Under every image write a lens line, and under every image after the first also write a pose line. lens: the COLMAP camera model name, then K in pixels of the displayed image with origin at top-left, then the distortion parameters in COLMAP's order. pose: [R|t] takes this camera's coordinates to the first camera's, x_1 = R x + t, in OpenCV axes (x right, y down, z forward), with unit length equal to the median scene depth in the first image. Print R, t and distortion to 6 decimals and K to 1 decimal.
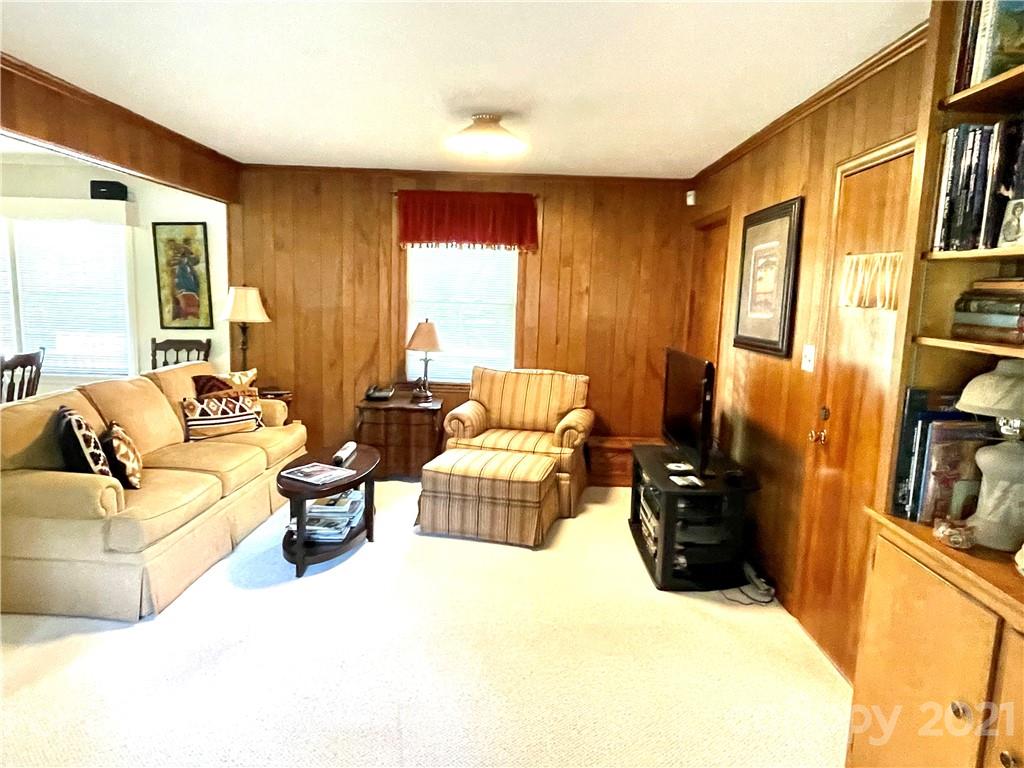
lens RADIAL K [[637.0, 0, 512.0], [0, 637.0, 384.0], [0, 0, 1]] dist [-0.008449, -0.001825]
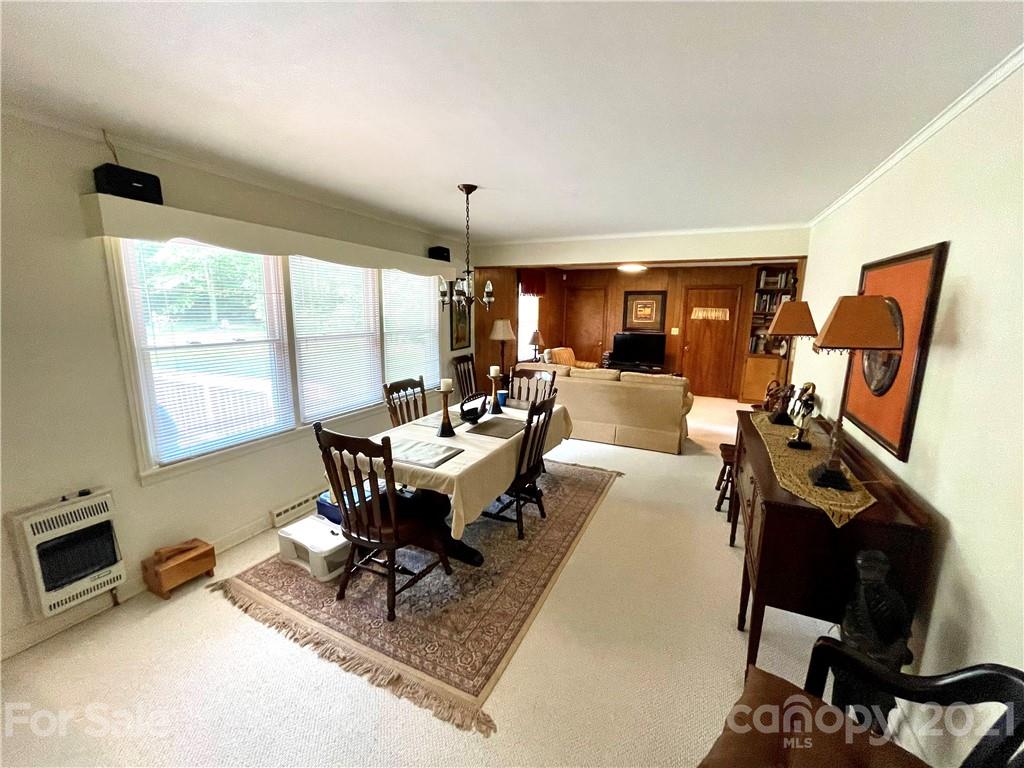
lens RADIAL K [[413.2, 0, 512.0], [0, 413.2, 384.0], [0, 0, 1]] dist [-0.001262, -0.000246]
pose [[0.404768, -0.191641, 0.894112, -1.393142], [0.125476, 0.980183, 0.153285, -0.143928], [-0.905770, 0.050145, 0.420793, 0.485933]]
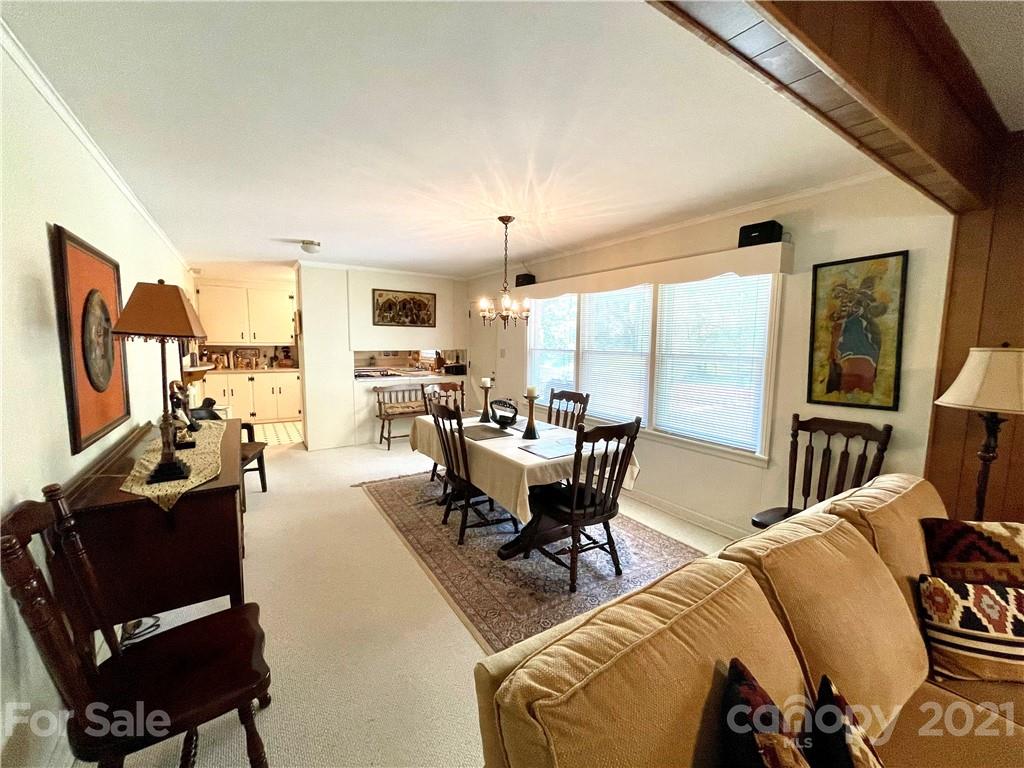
lens RADIAL K [[413.2, 0, 512.0], [0, 413.2, 384.0], [0, 0, 1]] dist [-0.001262, -0.000246]
pose [[0.559506, 0.062386, -0.826475, -0.348358], [-0.109336, 0.994004, 0.001014, -0.072213], [0.821583, 0.089796, 0.562972, 0.432148]]
